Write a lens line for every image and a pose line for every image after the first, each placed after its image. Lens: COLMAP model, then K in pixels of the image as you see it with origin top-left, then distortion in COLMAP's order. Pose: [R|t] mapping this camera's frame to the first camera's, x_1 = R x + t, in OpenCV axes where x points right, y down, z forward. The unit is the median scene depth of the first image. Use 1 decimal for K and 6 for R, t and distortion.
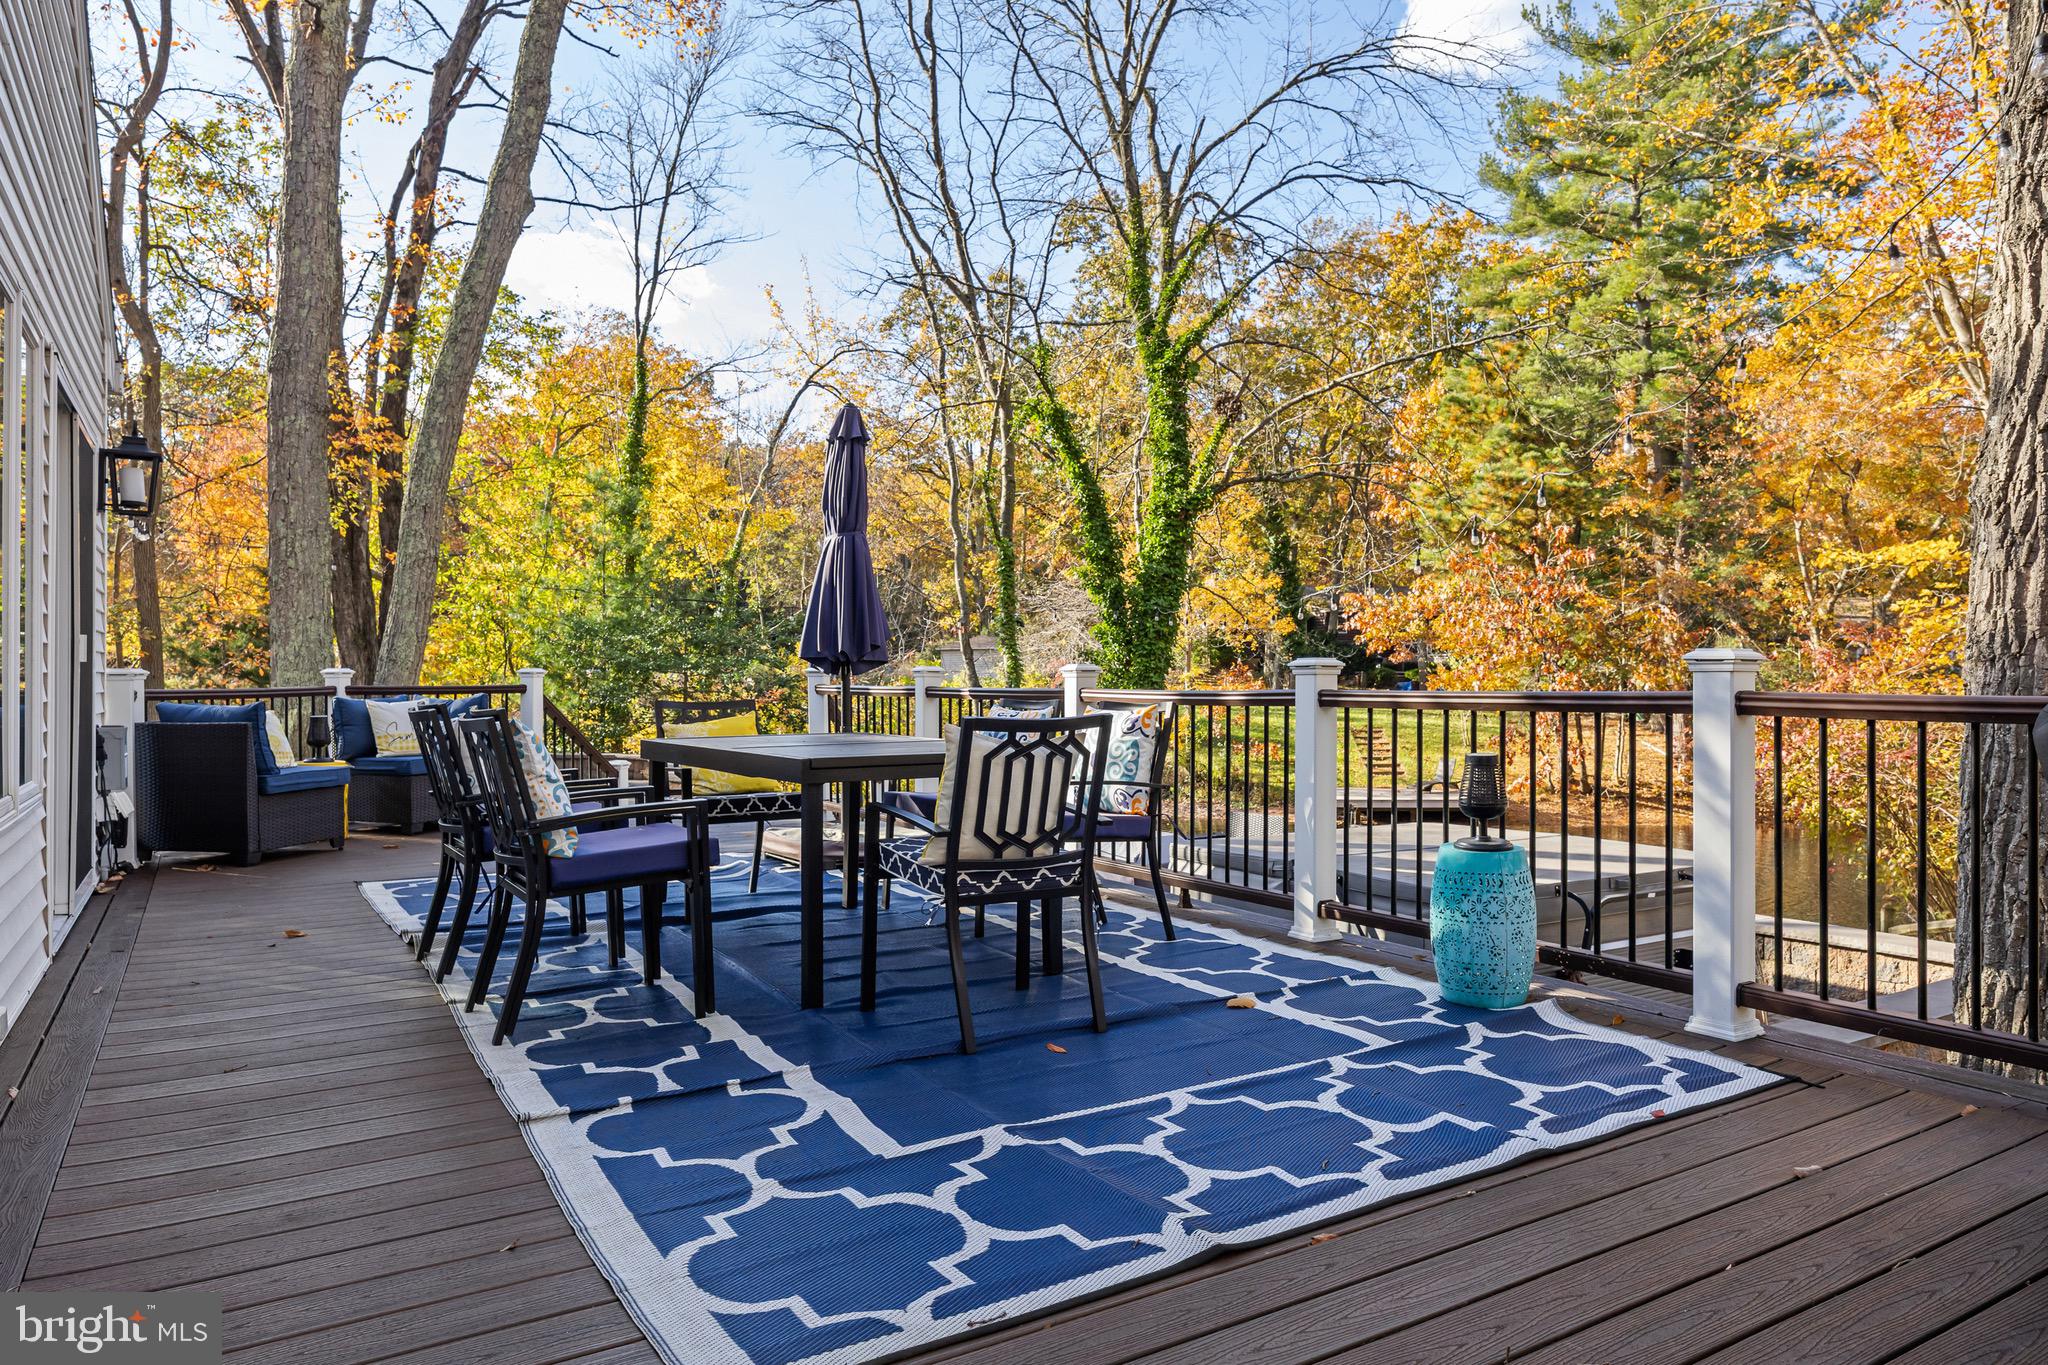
lens RADIAL K [[1302.2, 0, 1029.6], [0, 1302.2, 675.9], [0, 0, 1]] dist [-0.023313, 0.000676]
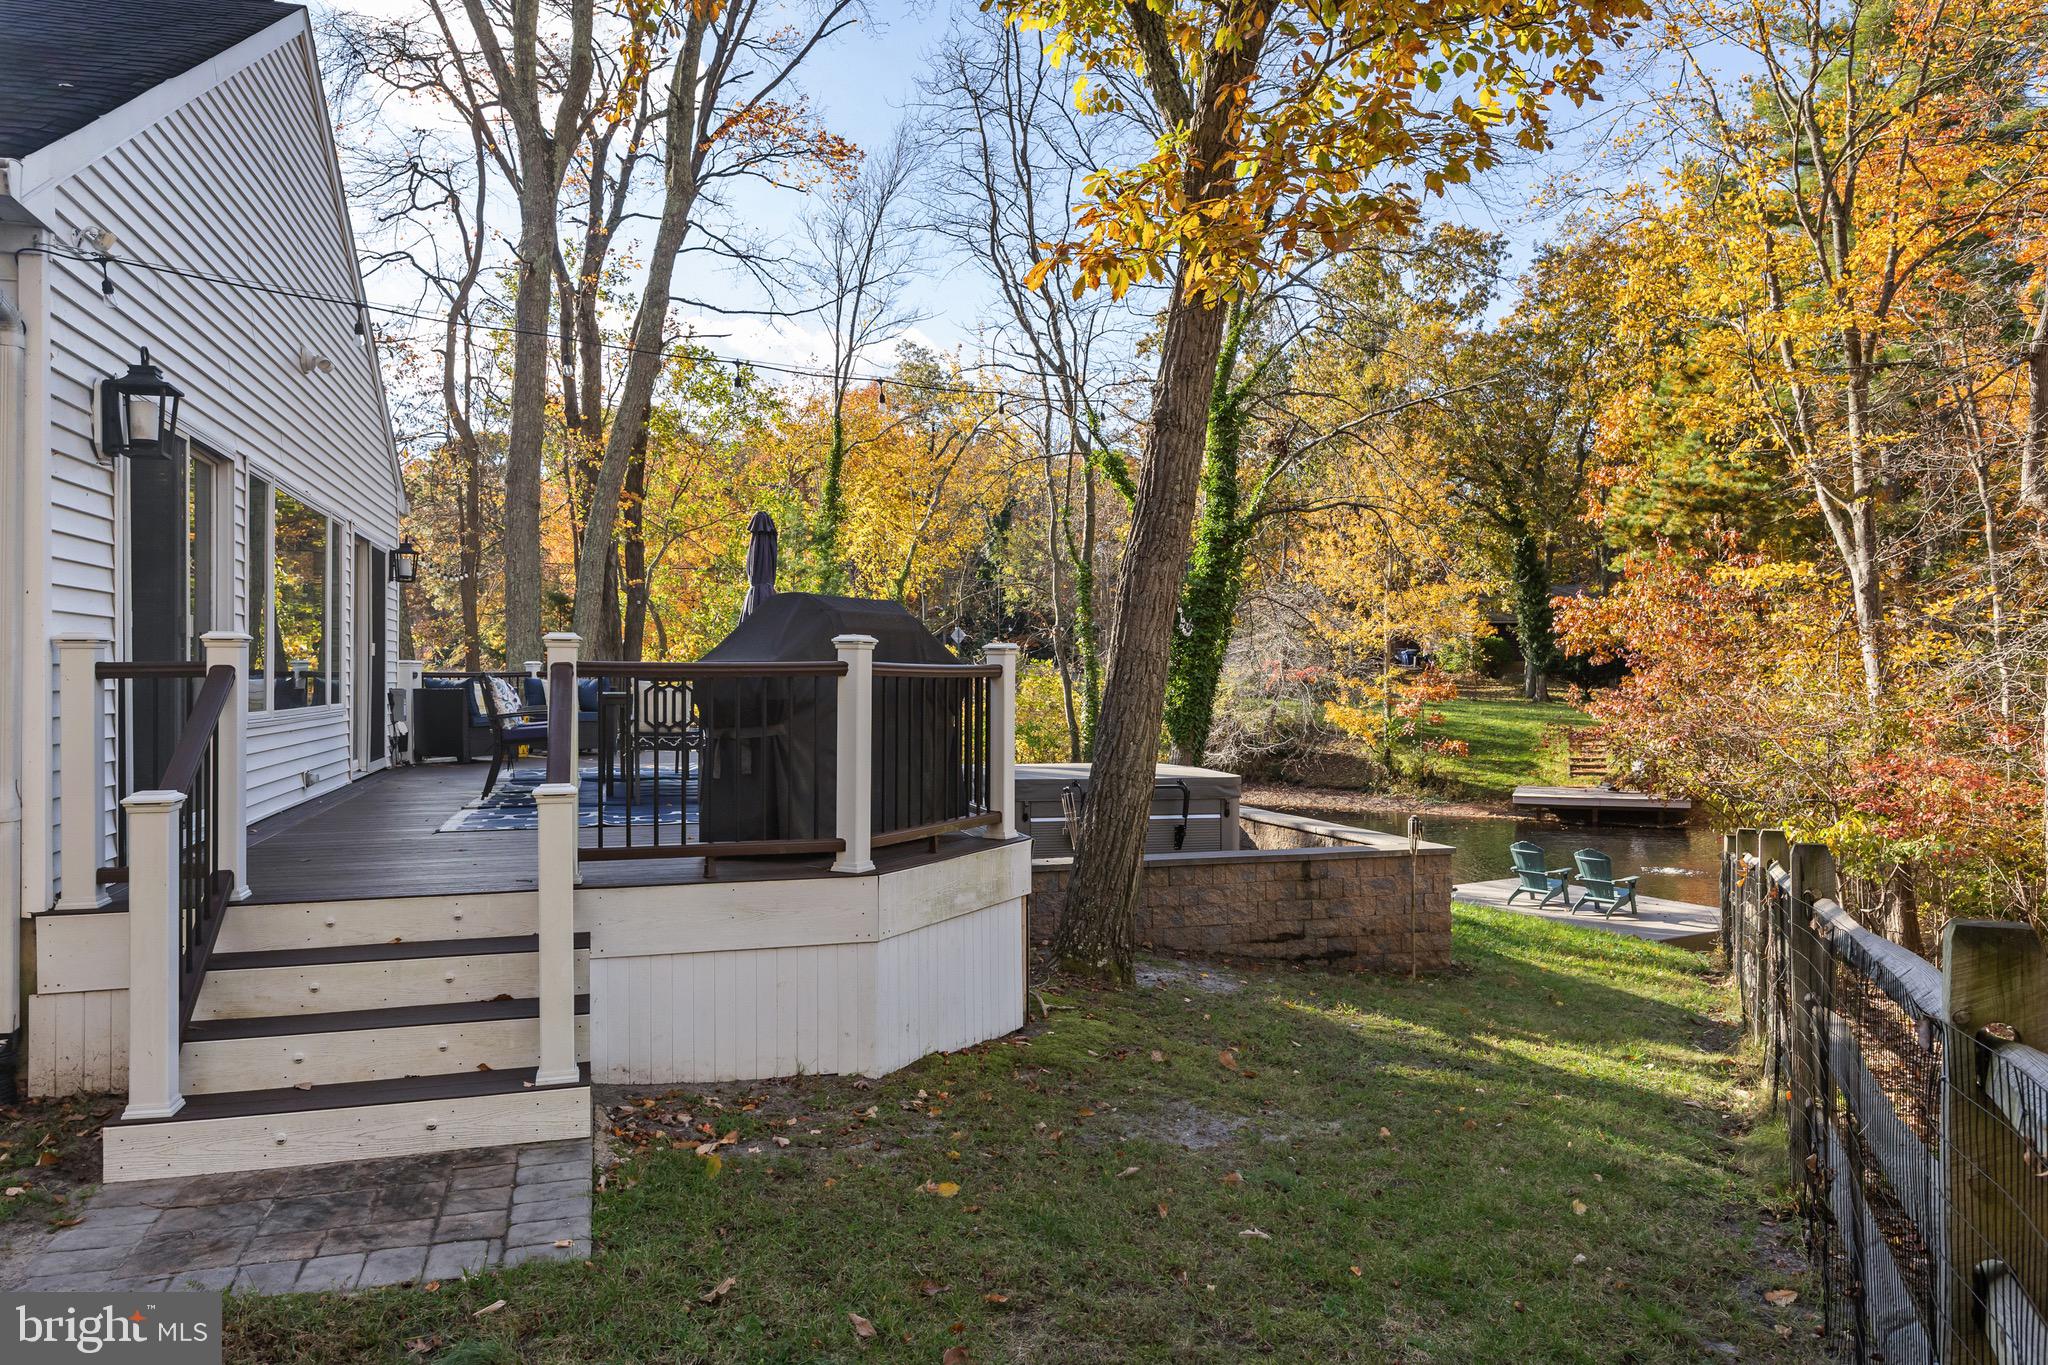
lens RADIAL K [[1302.2, 0, 1019.6], [0, 1302.2, 686.0], [0, 0, 1]] dist [-0.023313, 0.000676]
pose [[0.969593, 0.006322, -0.244641, 0.244865], [-0.004973, 0.999969, 0.006134, 0.006267], [0.244672, -0.004731, 0.969594, -0.243270]]
